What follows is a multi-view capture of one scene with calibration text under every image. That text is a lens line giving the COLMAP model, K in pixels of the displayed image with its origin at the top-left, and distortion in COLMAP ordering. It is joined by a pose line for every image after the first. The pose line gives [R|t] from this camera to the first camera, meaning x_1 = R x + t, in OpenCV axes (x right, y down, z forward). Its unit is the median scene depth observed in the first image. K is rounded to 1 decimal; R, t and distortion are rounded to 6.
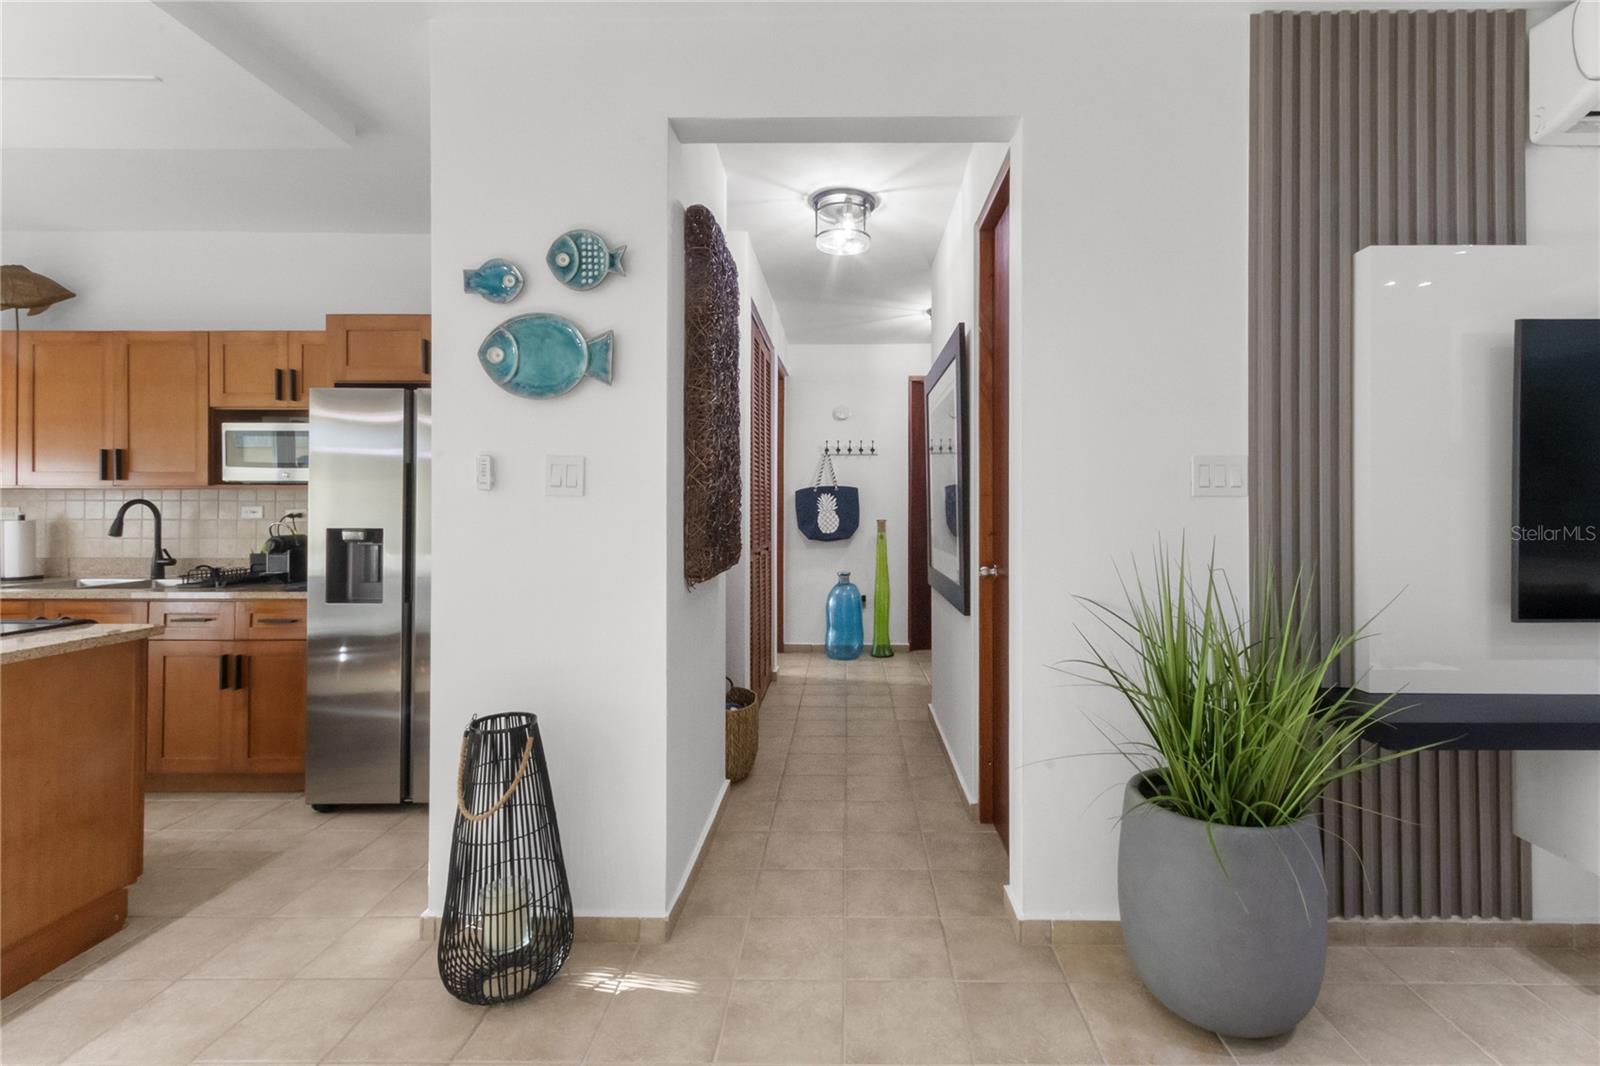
lens RADIAL K [[736.1, 0, 840.7], [0, 736.1, 505.8], [0, 0, 1]] dist [0.004597, 0.000272]
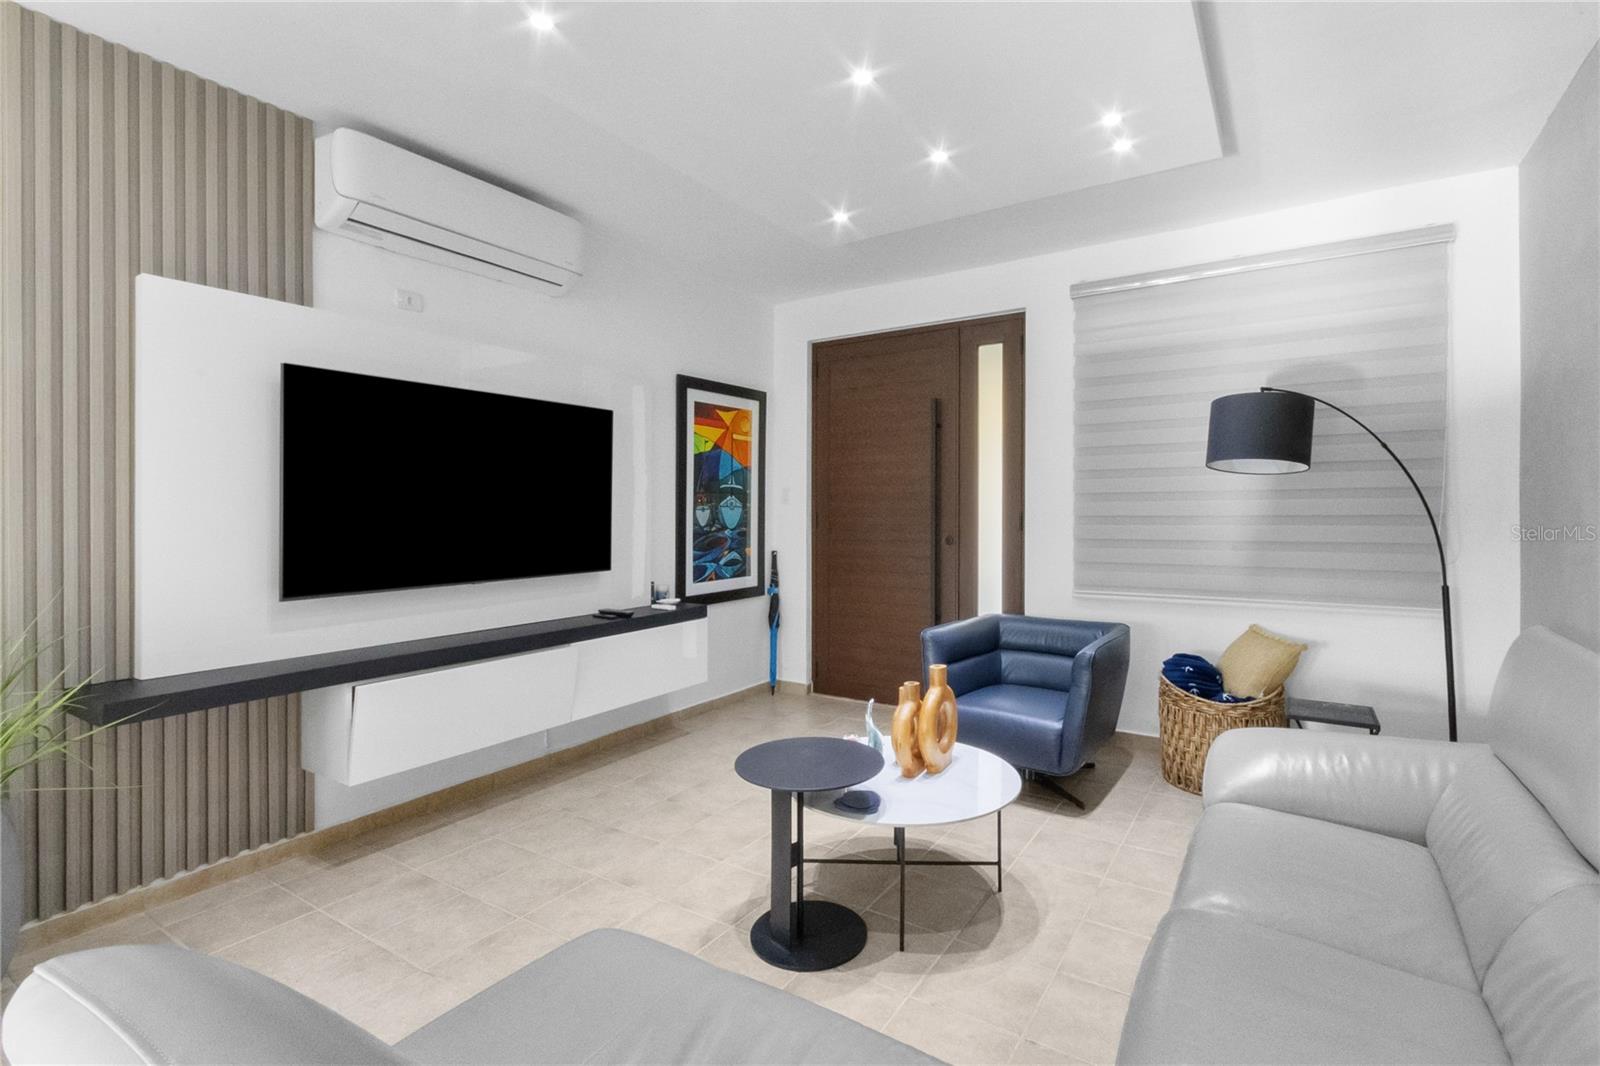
lens RADIAL K [[736.1, 0, 840.7], [0, 736.1, 505.8], [0, 0, 1]] dist [0.004597, 0.000272]
pose [[0.512814, 0.002616, 0.858496, 0.206568], [-0.002023, 0.999996, -0.001839, -0.004304], [-0.858498, -0.000793, 0.512817, -0.314834]]
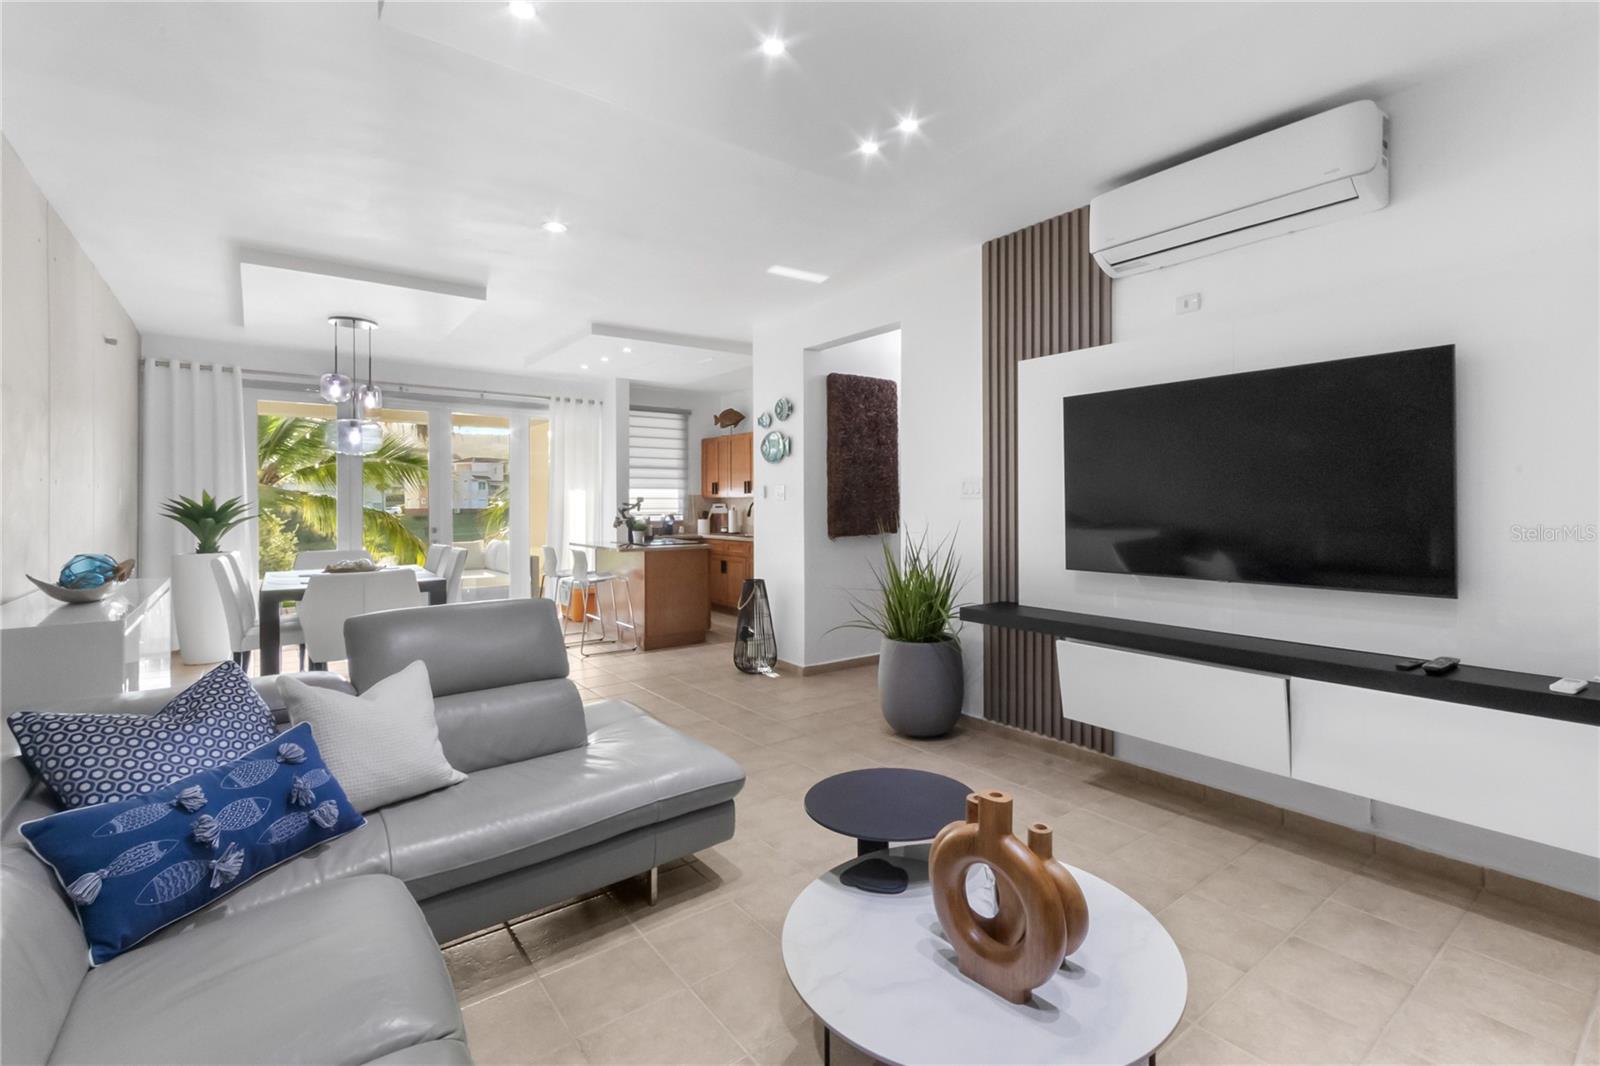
lens RADIAL K [[736.1, 0, 840.7], [0, 736.1, 505.8], [0, 0, 1]] dist [0.004597, 0.000272]
pose [[0.628904, -0.000496, -0.777483, 1.273917], [0.006171, 0.999971, 0.004353, -0.003164], [0.777458, -0.007535, 0.628889, -0.339623]]
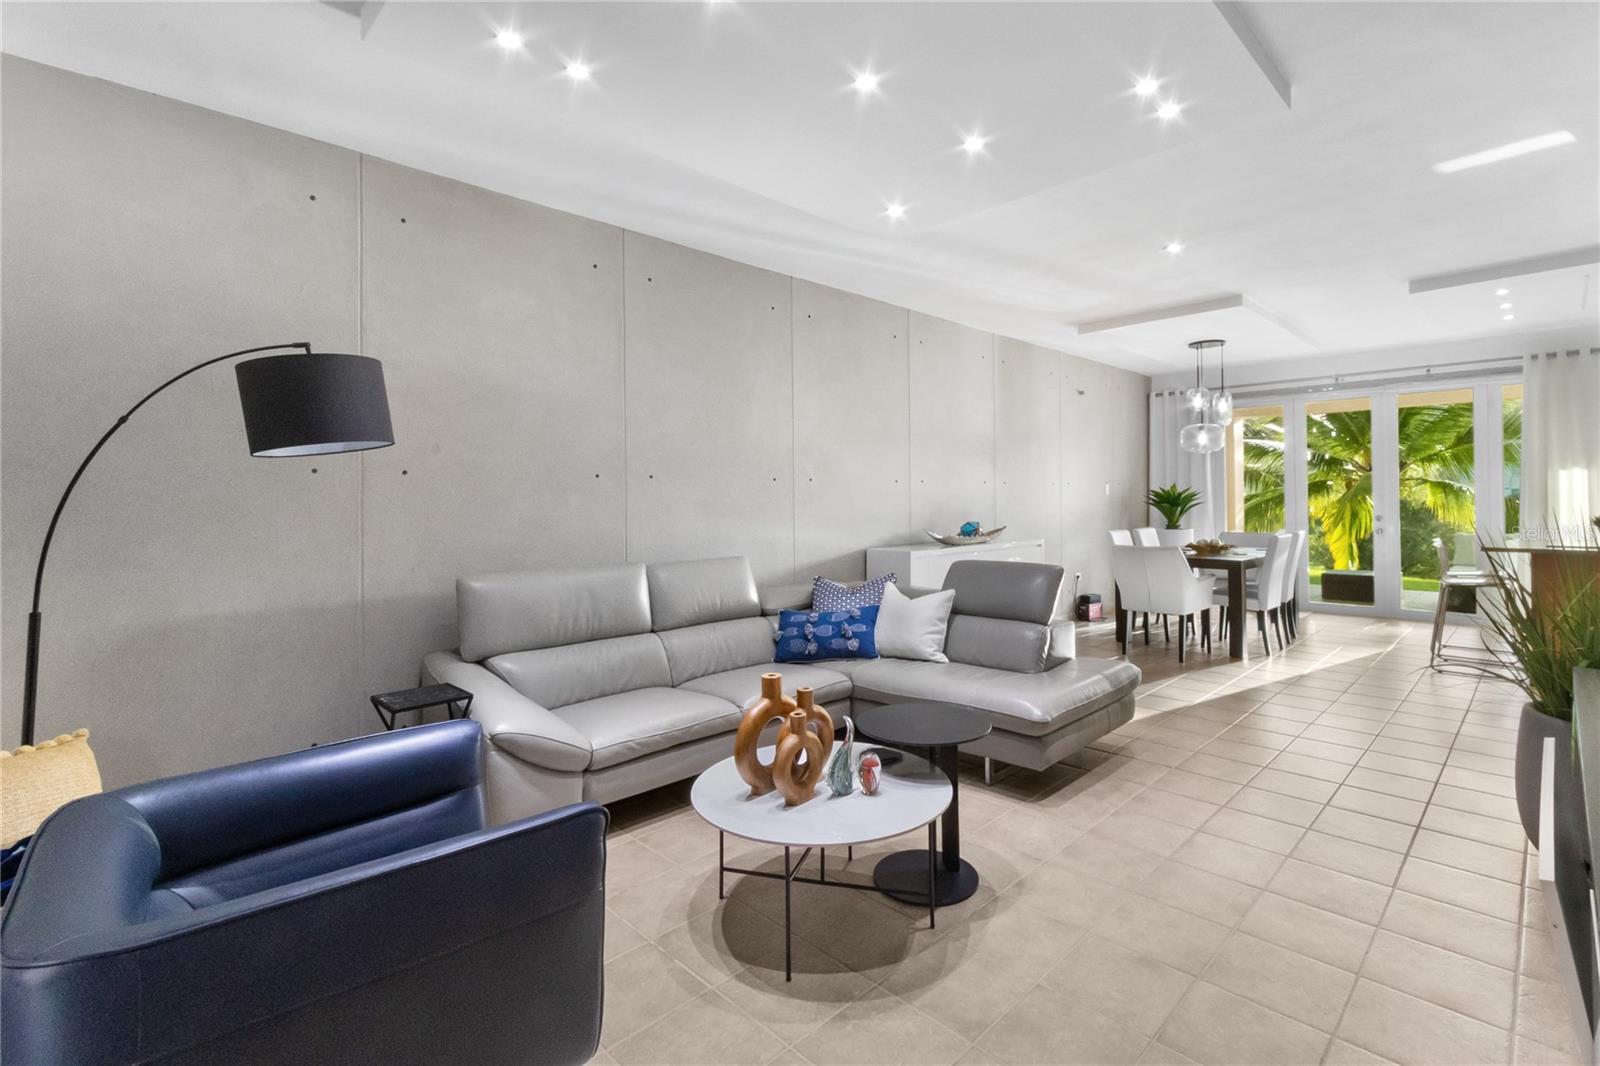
lens RADIAL K [[736.1, 0, 840.7], [0, 736.1, 505.8], [0, 0, 1]] dist [0.004597, 0.000272]
pose [[-0.688464, 0.011765, -0.725175, 1.459596], [0.010458, 0.999926, 0.006294, 0.006081], [0.725195, -0.003251, -0.688536, 0.572489]]
